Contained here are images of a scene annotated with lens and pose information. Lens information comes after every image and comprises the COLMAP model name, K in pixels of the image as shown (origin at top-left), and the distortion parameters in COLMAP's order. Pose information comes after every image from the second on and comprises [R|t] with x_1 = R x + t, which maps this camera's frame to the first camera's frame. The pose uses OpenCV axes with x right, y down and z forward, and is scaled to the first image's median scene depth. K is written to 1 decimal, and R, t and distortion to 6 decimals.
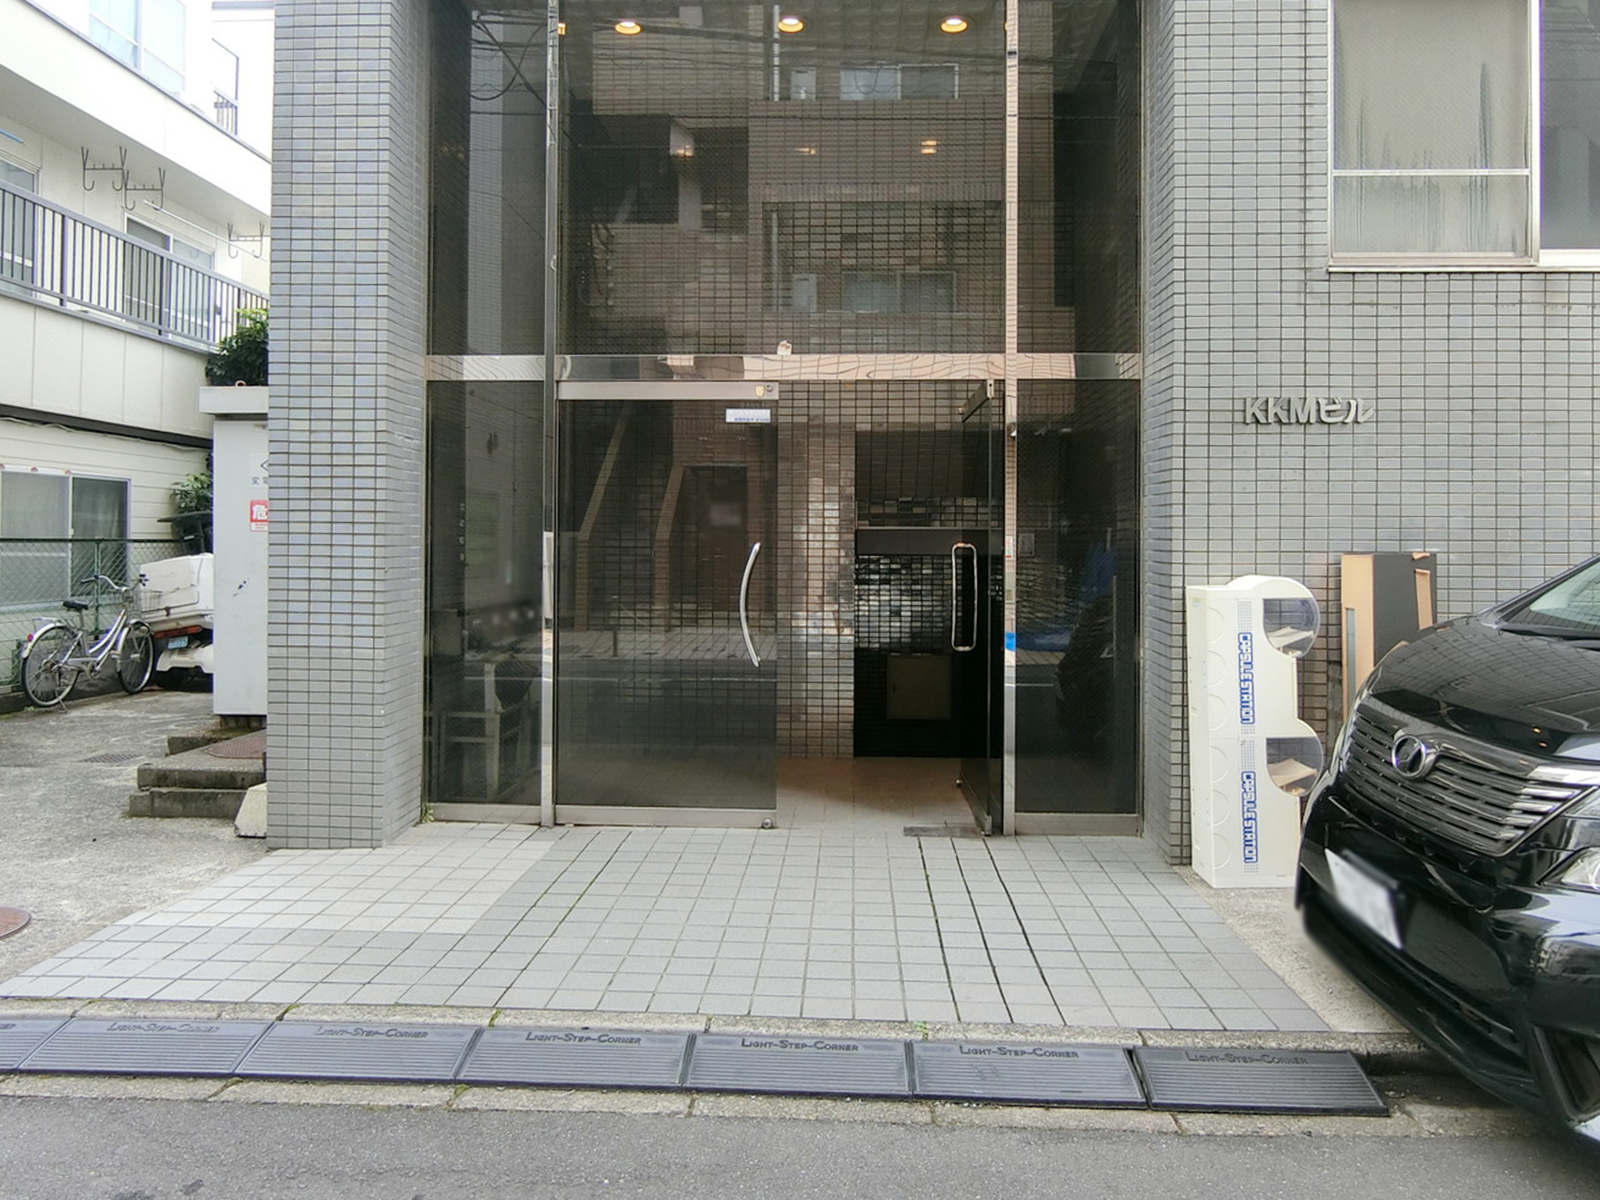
lens RADIAL K [[1070.0, 0, 802.6], [0, 1070.0, 551.3], [0, 0, 1]] dist [-0.022772, -0.004744]
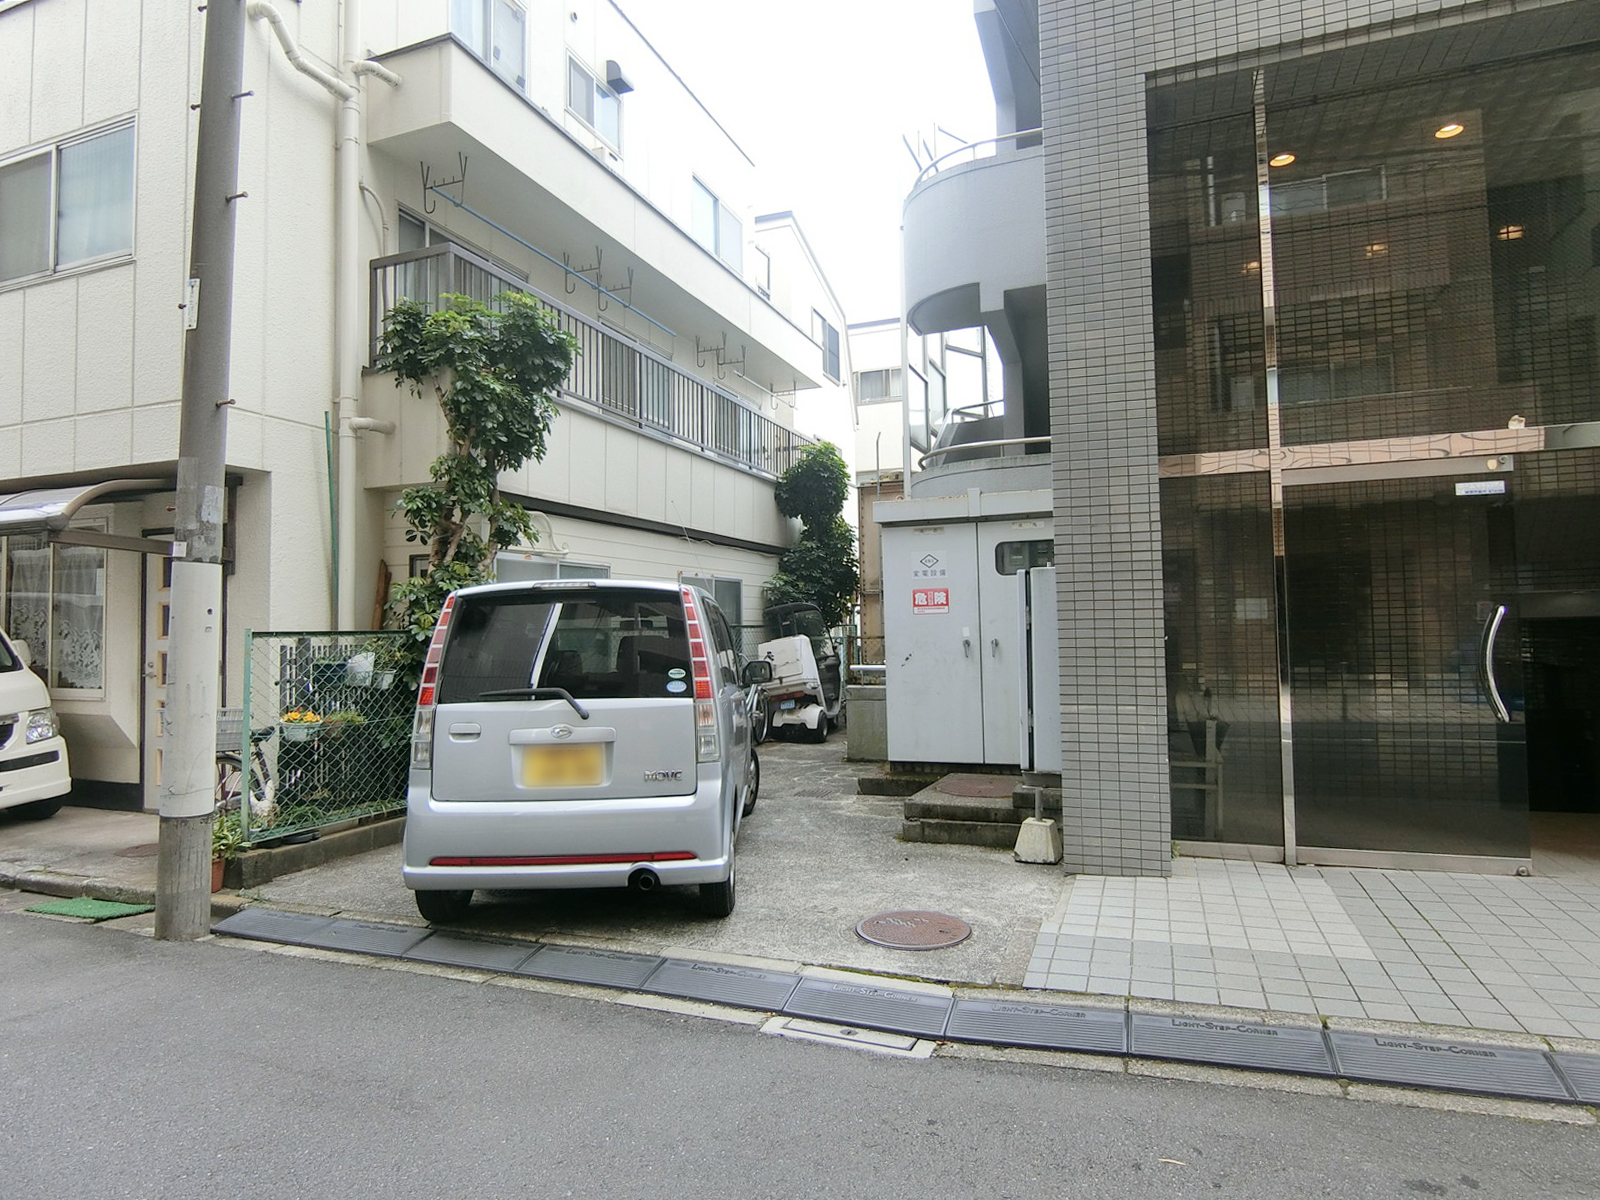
lens RADIAL K [[894.8, 0, 800.0], [0, 894.8, 600.0], [0, 0, 1]] dist [-0.030951, 0.001080]
pose [[0.946874, -0.036327, -0.319546, -0.420551], [0.025345, 0.998939, -0.038460, 0.002176], [0.320604, 0.028318, 0.946790, -0.053132]]
